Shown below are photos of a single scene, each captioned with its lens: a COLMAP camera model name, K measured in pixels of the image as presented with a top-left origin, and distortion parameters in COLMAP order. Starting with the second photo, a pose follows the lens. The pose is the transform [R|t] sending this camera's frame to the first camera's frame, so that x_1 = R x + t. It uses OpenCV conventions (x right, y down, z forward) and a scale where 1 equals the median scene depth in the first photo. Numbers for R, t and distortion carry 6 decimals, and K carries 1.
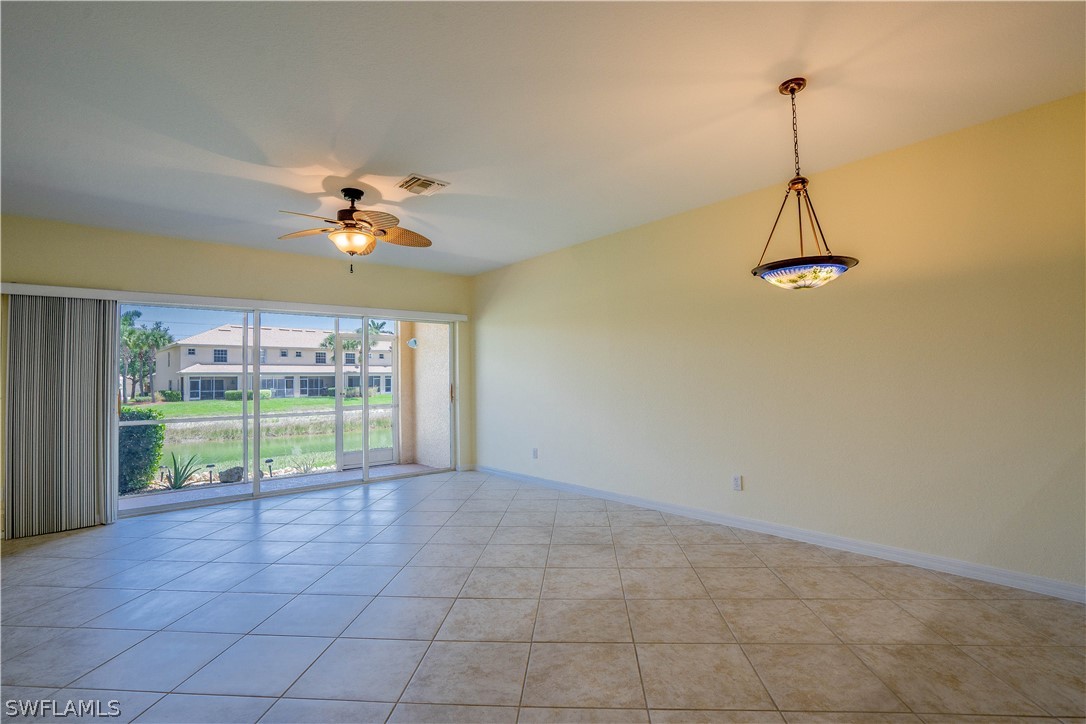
lens RADIAL K [[499.4, 0, 548.1], [0, 499.4, 362.1], [0, 0, 1]] dist [-0.000611, 0.000235]
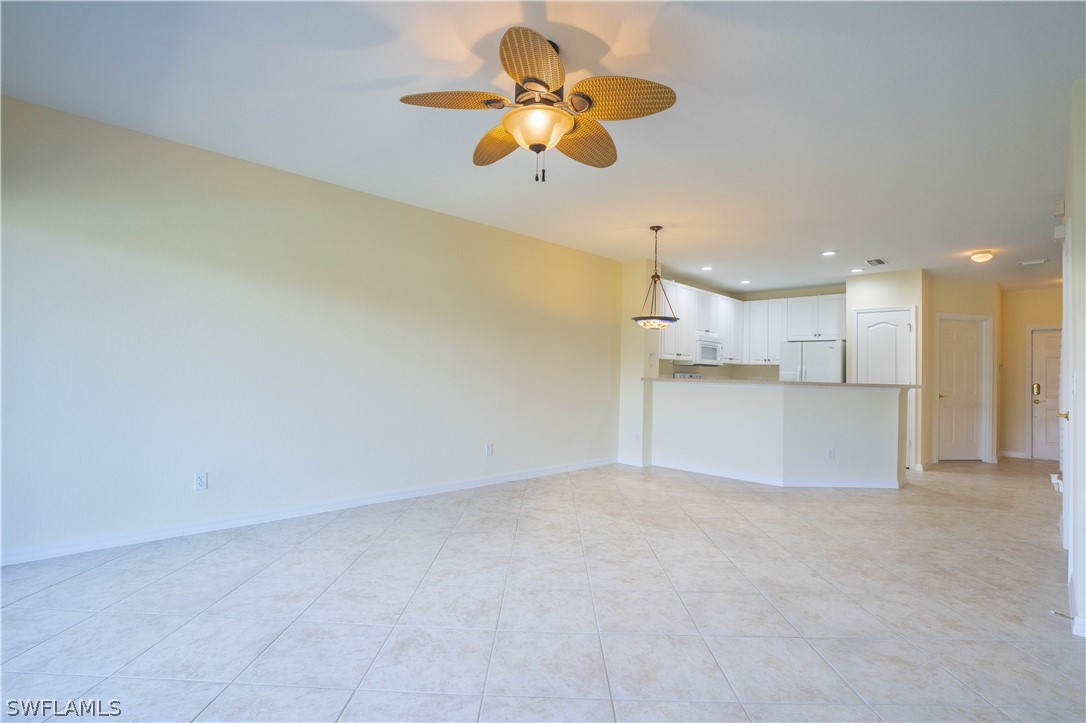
lens RADIAL K [[499.4, 0, 548.1], [0, 499.4, 361.6], [0, 0, 1]] dist [-0.000611, 0.000235]
pose [[-0.055685, 0.036356, 0.997786, -1.354295], [-0.066658, 0.996972, -0.040047, 0.085241], [-0.996221, -0.068741, -0.053093, 1.371574]]
